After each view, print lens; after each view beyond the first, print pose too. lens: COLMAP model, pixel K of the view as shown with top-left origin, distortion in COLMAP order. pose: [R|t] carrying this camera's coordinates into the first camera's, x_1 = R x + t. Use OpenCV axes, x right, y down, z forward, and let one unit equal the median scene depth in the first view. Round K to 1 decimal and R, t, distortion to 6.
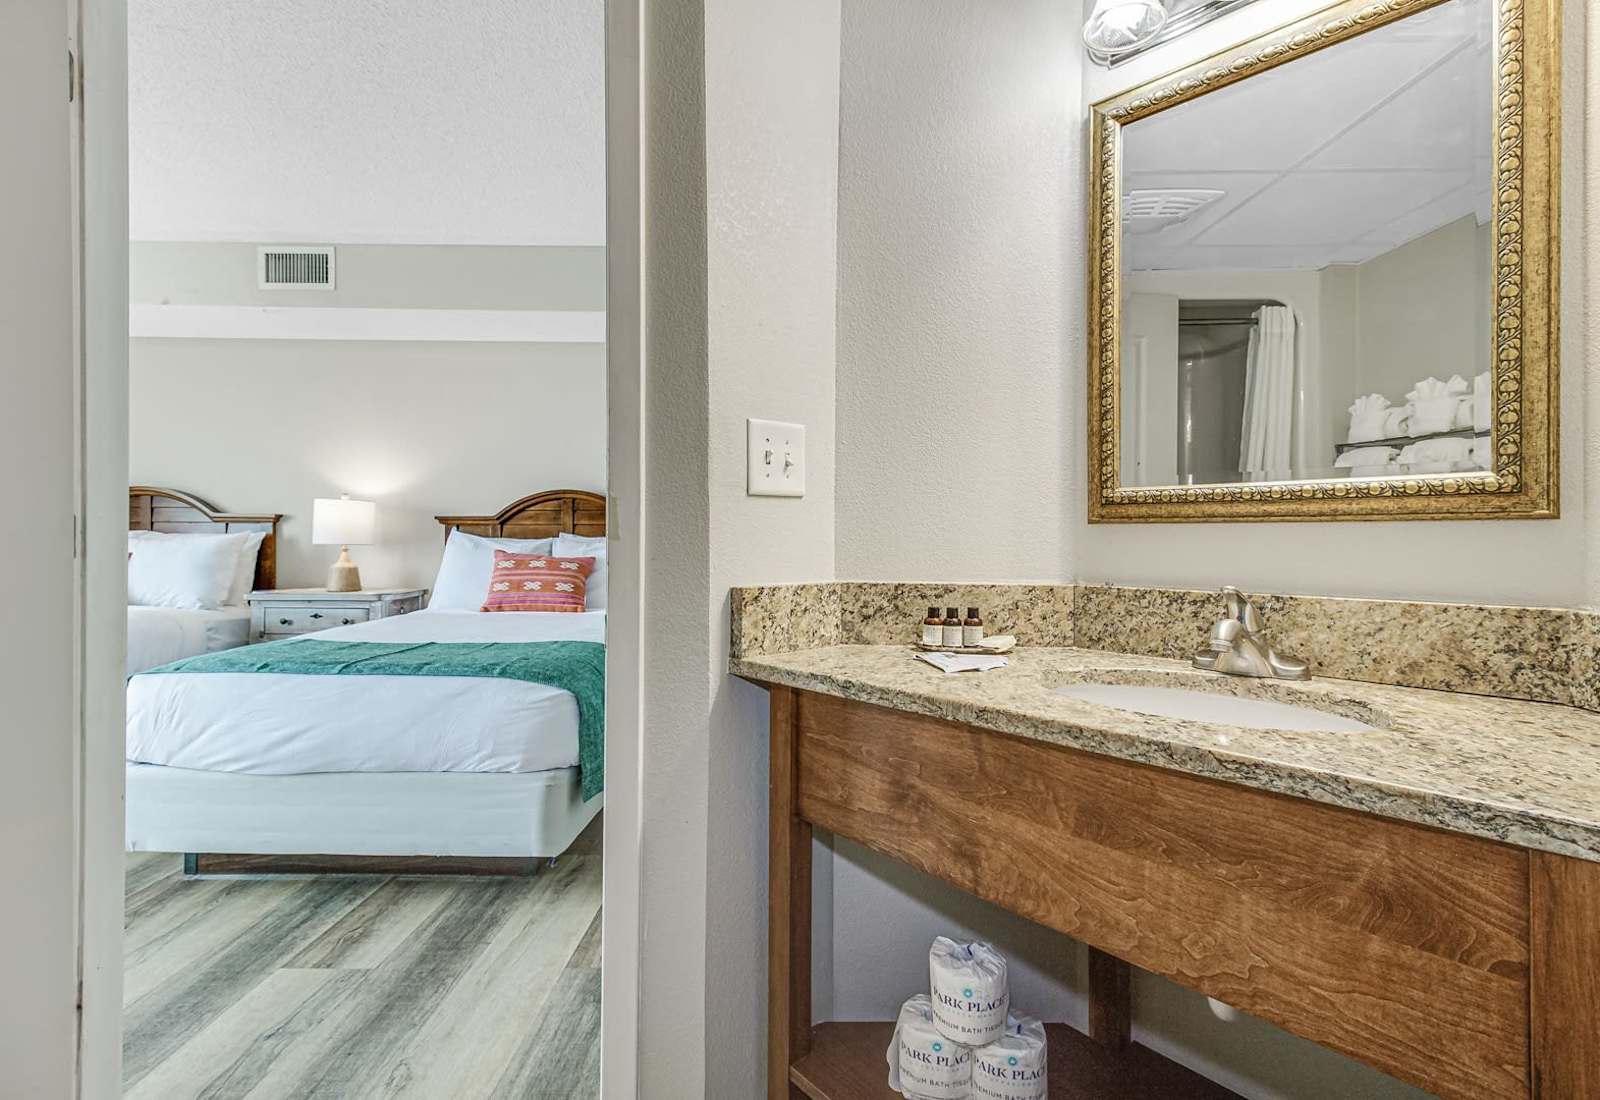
lens RADIAL K [[978.3, 0, 800.0], [0, 978.3, 550.0], [0, 0, 1]] dist [-0.001575, -0.000567]
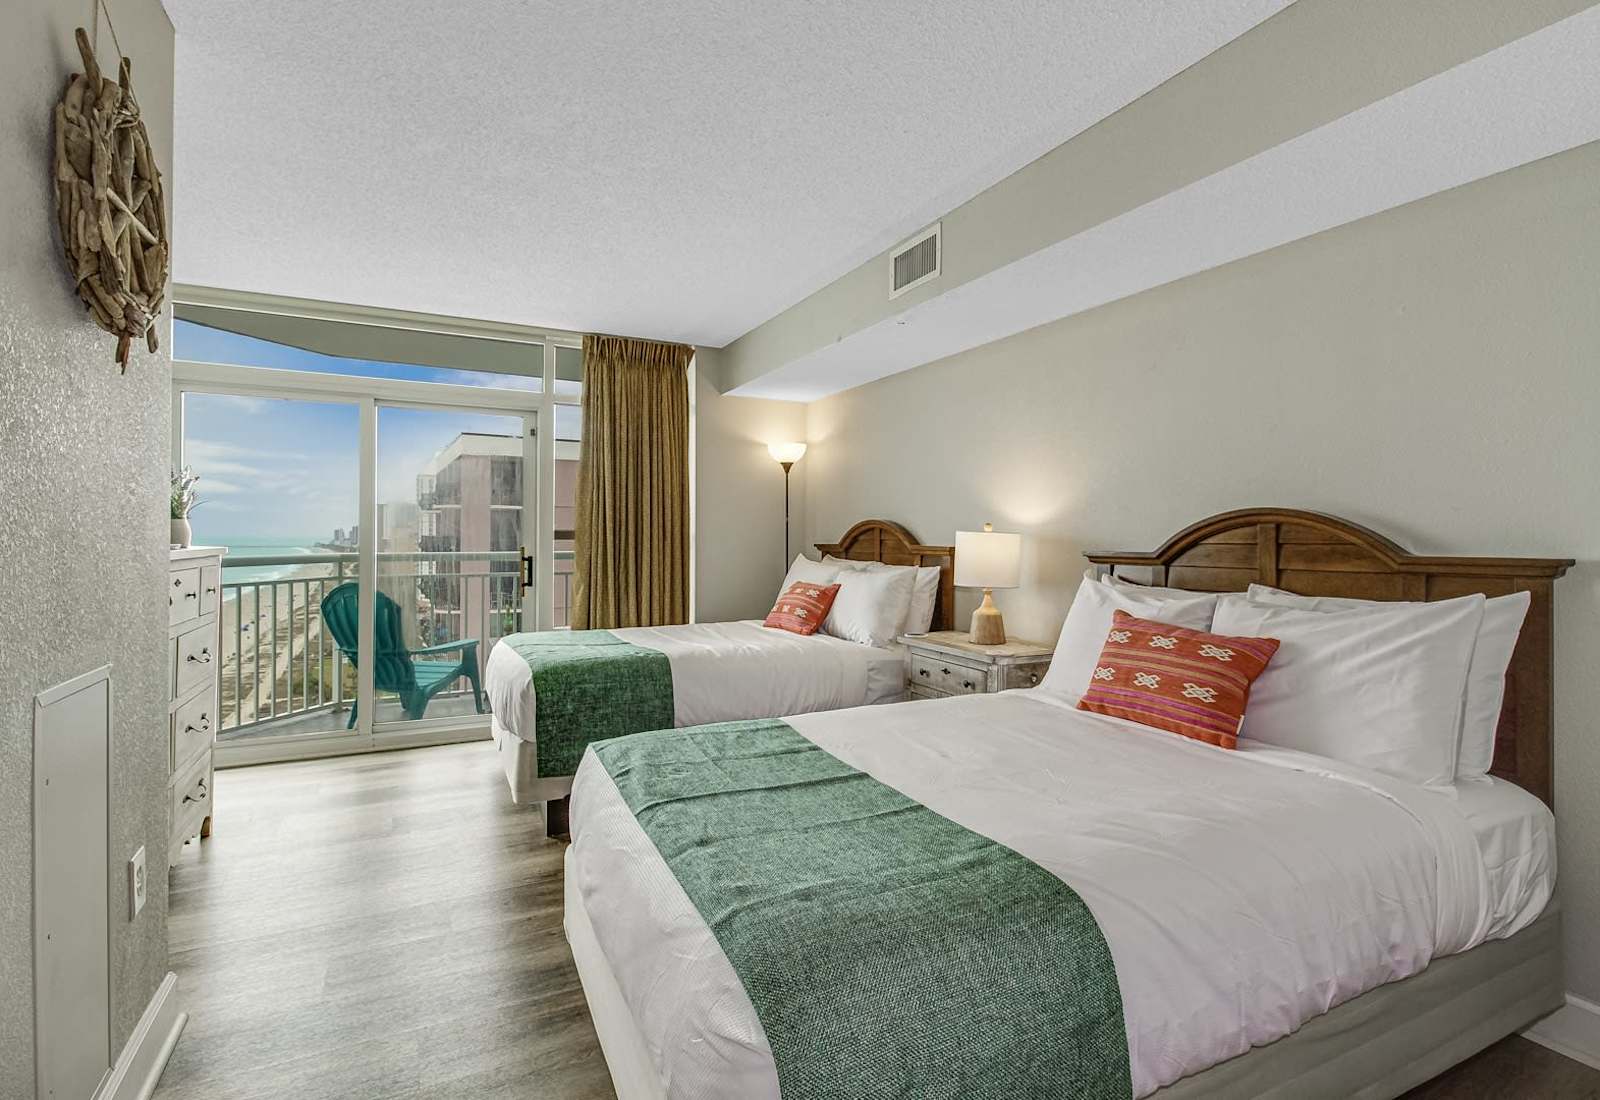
lens RADIAL K [[761.4, 0, 800.0], [0, 761.4, 550.0], [0, 0, 1]] dist [0.000605, 0.000742]
pose [[0.464973, 0.008027, -0.885288, 0.027460], [-0.004341, 0.999968, 0.006787, -0.041049], [0.885314, 0.000687, 0.464993, 0.584562]]
